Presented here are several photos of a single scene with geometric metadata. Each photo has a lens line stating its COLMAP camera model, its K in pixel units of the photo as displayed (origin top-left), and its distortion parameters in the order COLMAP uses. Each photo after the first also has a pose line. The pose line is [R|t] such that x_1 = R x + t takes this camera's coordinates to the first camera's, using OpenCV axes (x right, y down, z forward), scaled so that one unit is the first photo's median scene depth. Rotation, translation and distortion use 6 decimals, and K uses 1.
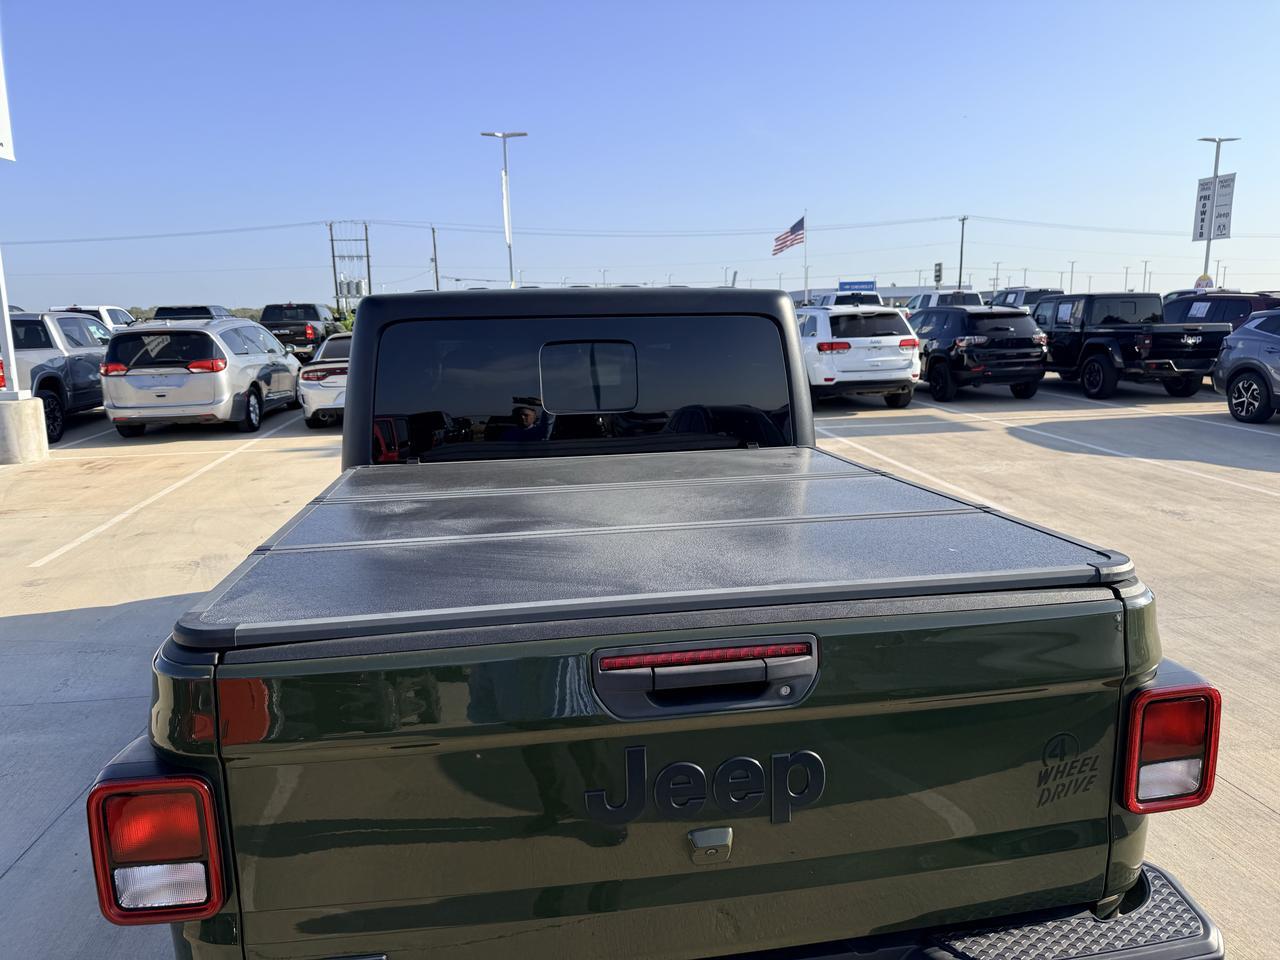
lens RADIAL K [[908.0, 0, 635.1], [0, 908.0, 481.3], [0, 0, 1]] dist [0.054034, -0.069671]
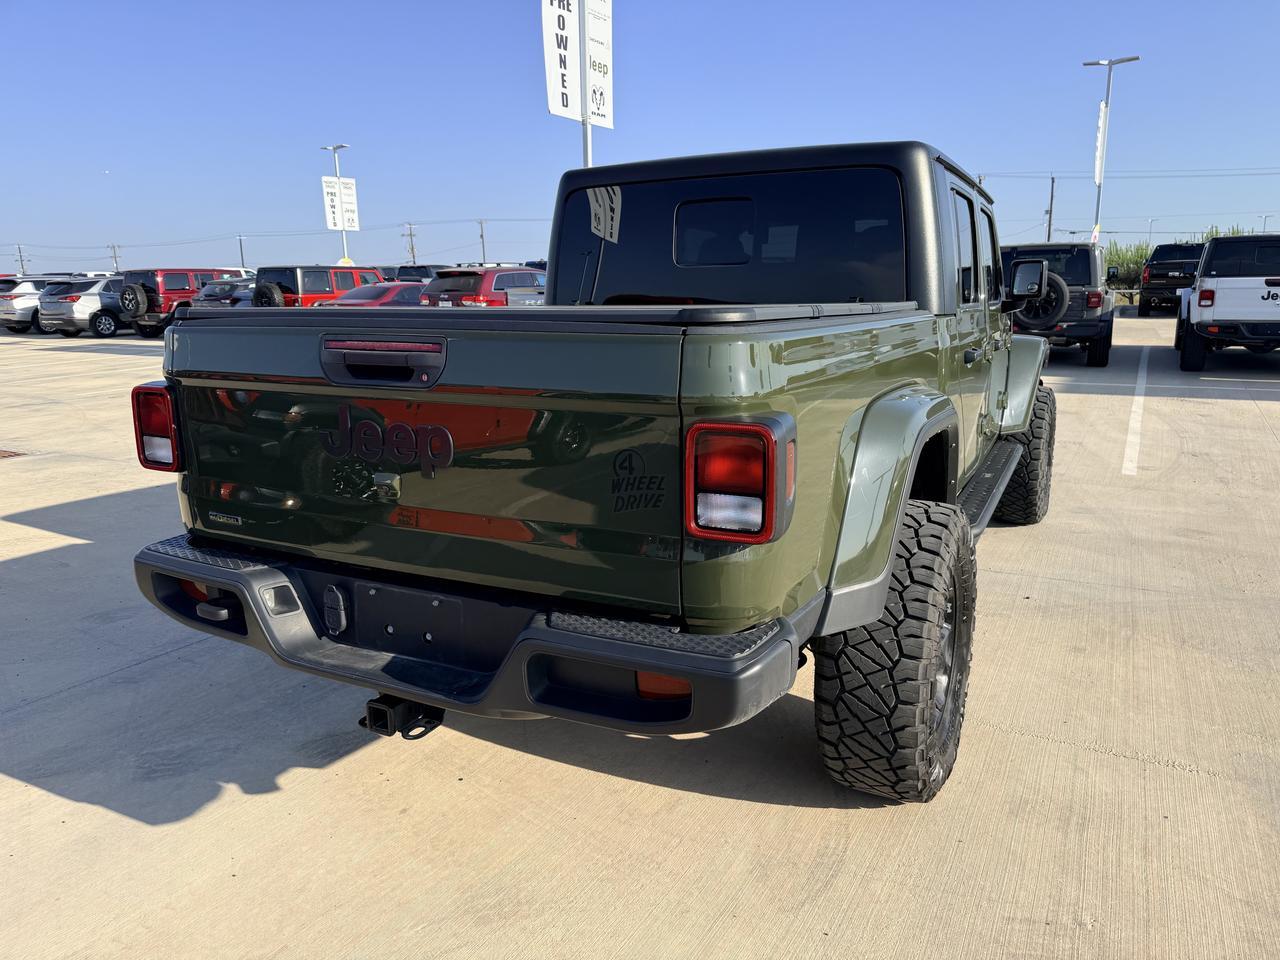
lens RADIAL K [[908.0, 0, 635.1], [0, 908.0, 481.3], [0, 0, 1]] dist [0.054034, -0.069671]
pose [[0.795952, 0.133384, -0.590482, 1.147261], [-0.111315, 0.991040, 0.073817, 0.225824], [0.595037, 0.006975, 0.803668, 0.070542]]
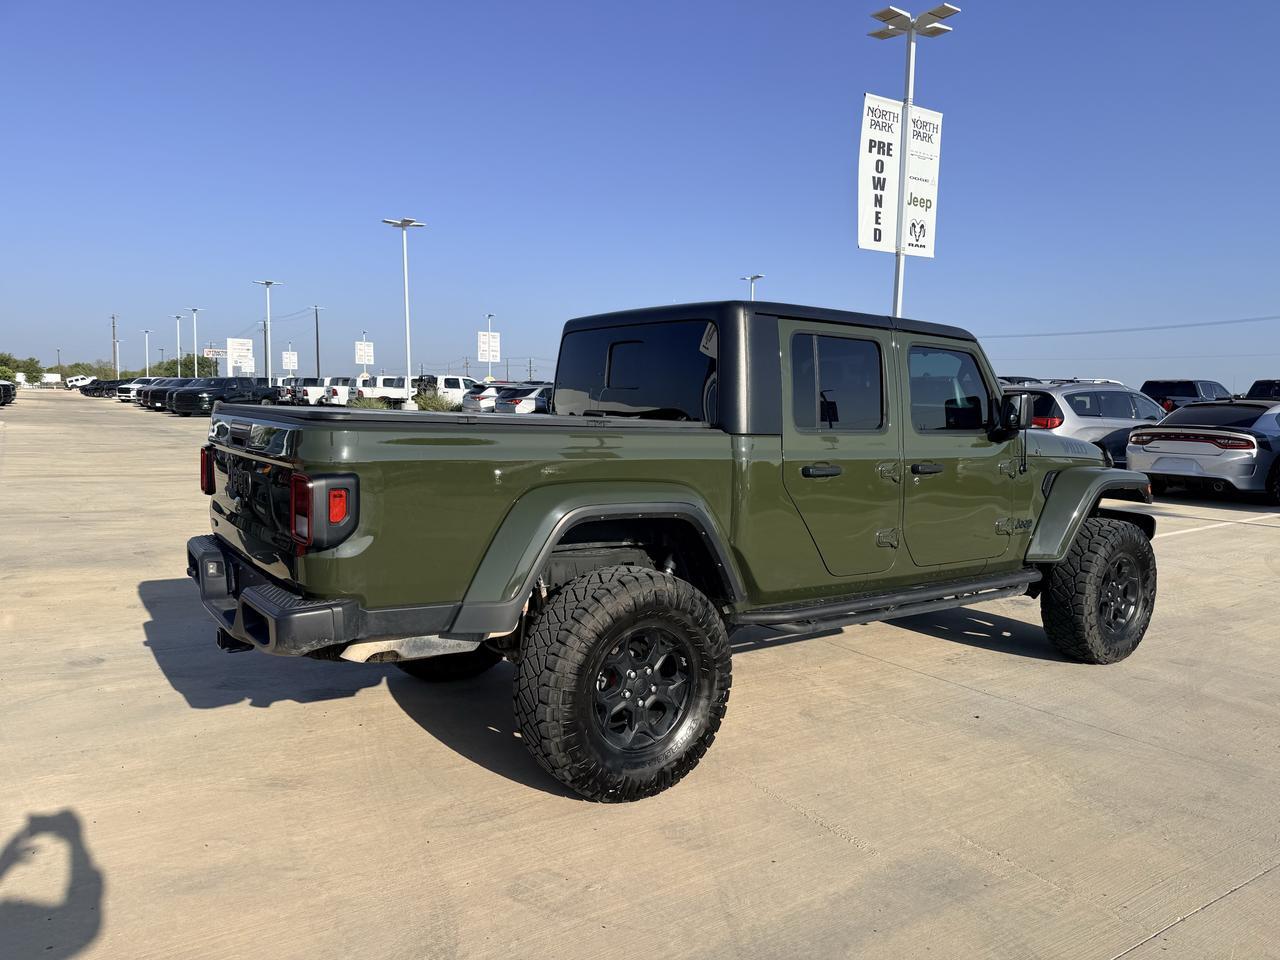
lens RADIAL K [[908.0, 0, 635.1], [0, 908.0, 481.3], [0, 0, 1]] dist [0.054034, -0.069671]
pose [[0.437876, 0.108720, -0.892438, 2.656133], [-0.194561, 0.980597, 0.023998, 0.050739], [0.877731, 0.163125, 0.450532, 0.757653]]
